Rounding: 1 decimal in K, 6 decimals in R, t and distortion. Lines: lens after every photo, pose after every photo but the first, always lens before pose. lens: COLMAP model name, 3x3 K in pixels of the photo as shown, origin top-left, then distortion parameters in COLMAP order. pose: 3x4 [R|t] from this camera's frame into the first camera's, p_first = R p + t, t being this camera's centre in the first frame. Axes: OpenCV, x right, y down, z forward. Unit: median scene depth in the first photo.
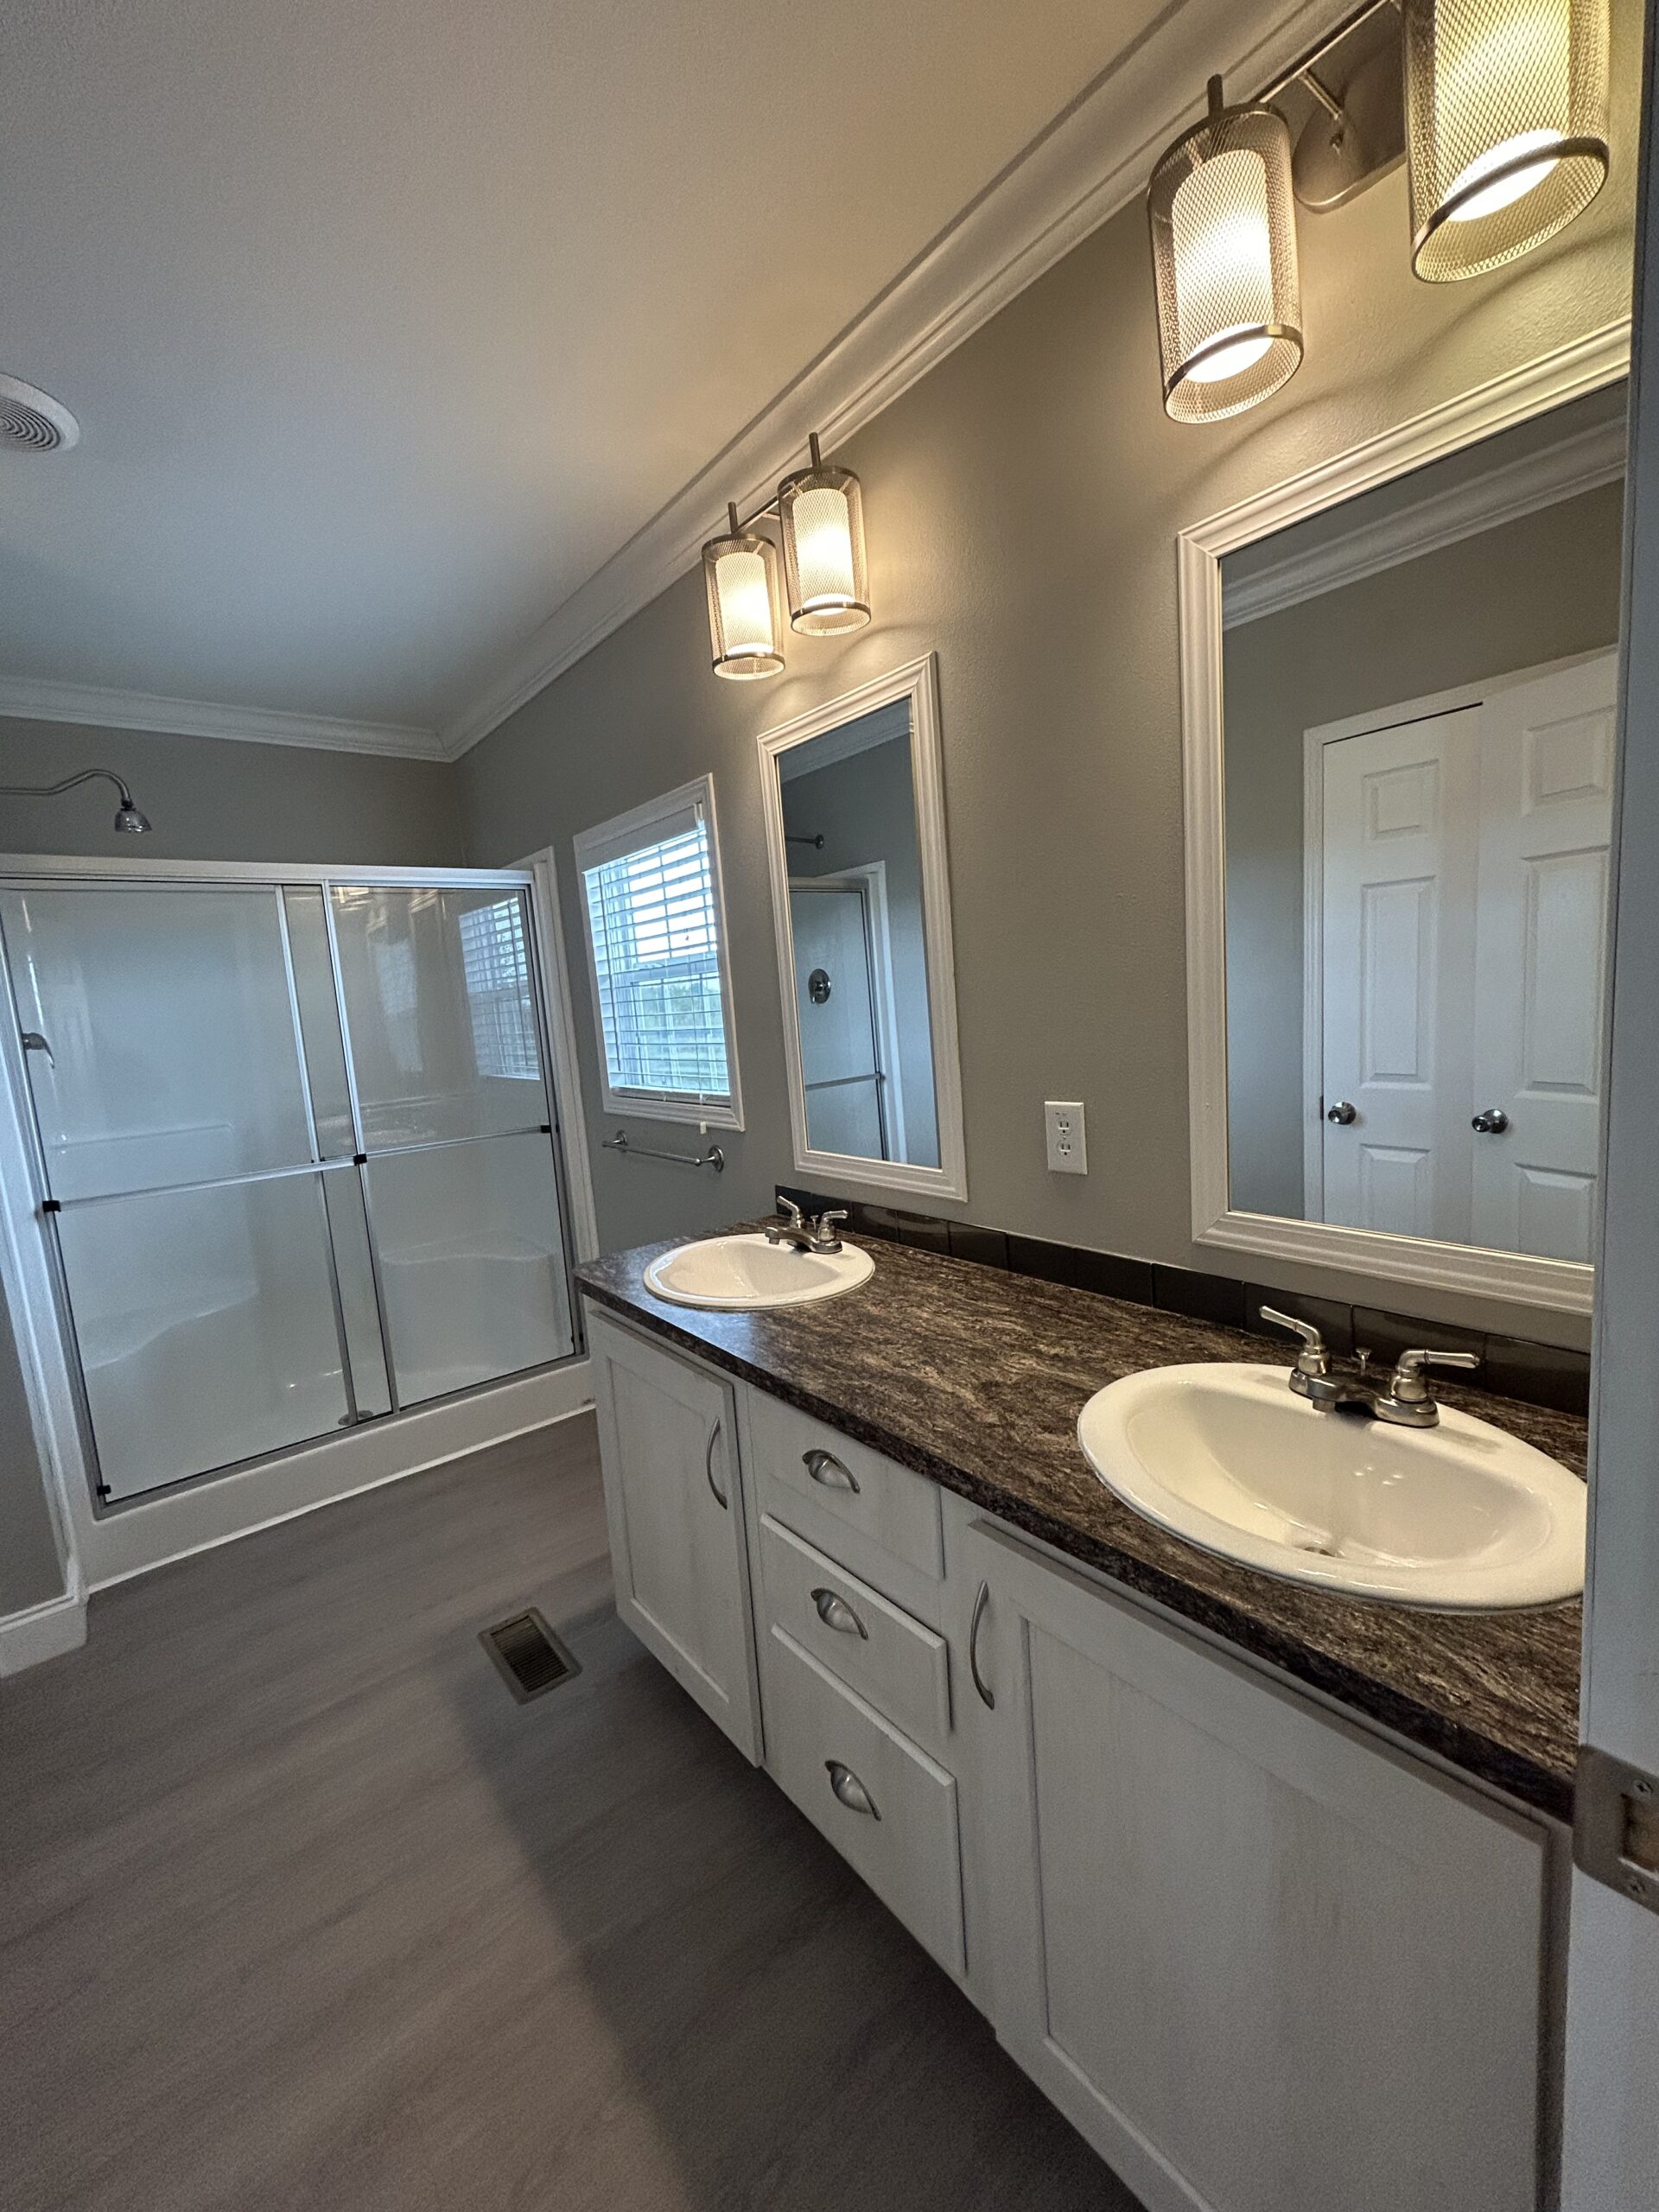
lens RADIAL K [[886.4, 0, 835.2], [0, 886.4, 1105.8], [0, 0, 1]] dist [-0.001830, 0.000073]
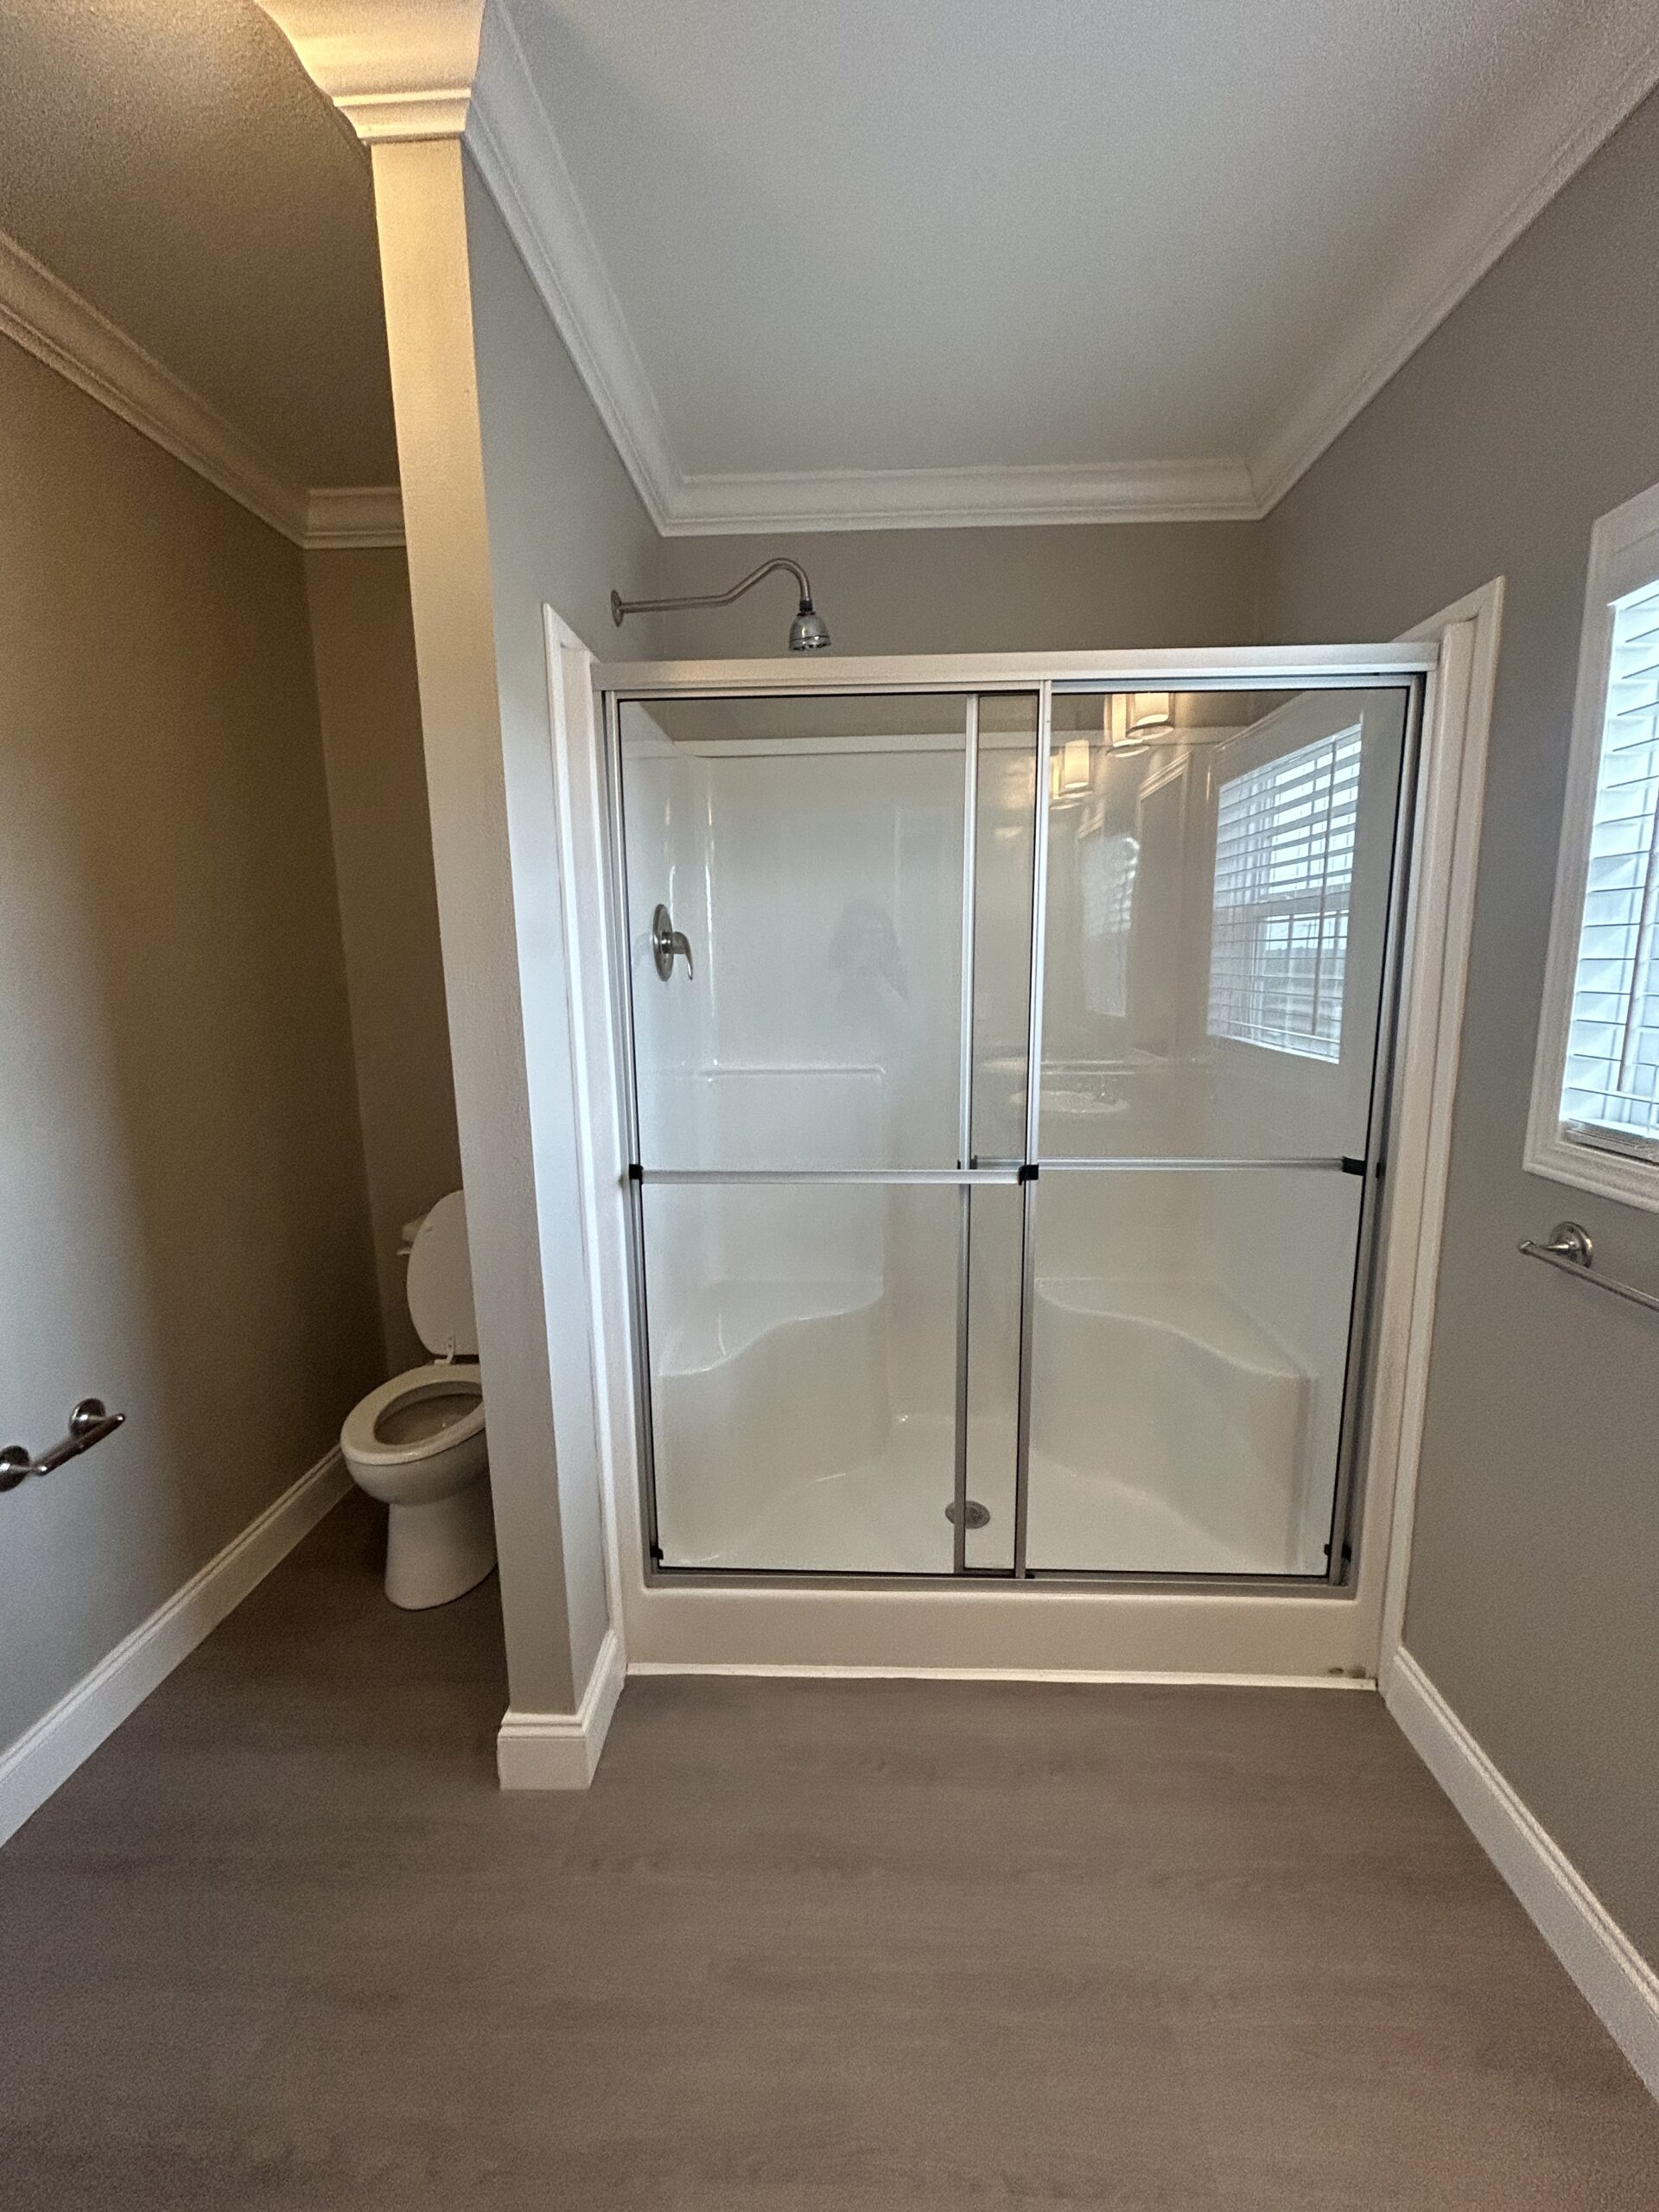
lens RADIAL K [[886.4, 0, 835.2], [0, 886.4, 1105.8], [0, 0, 1]] dist [-0.001830, 0.000073]
pose [[0.747572, 0.169601, -0.642162, -0.257350], [-0.122202, 0.985465, 0.118010, -0.037781], [0.652842, -0.009747, 0.757431, 0.462255]]
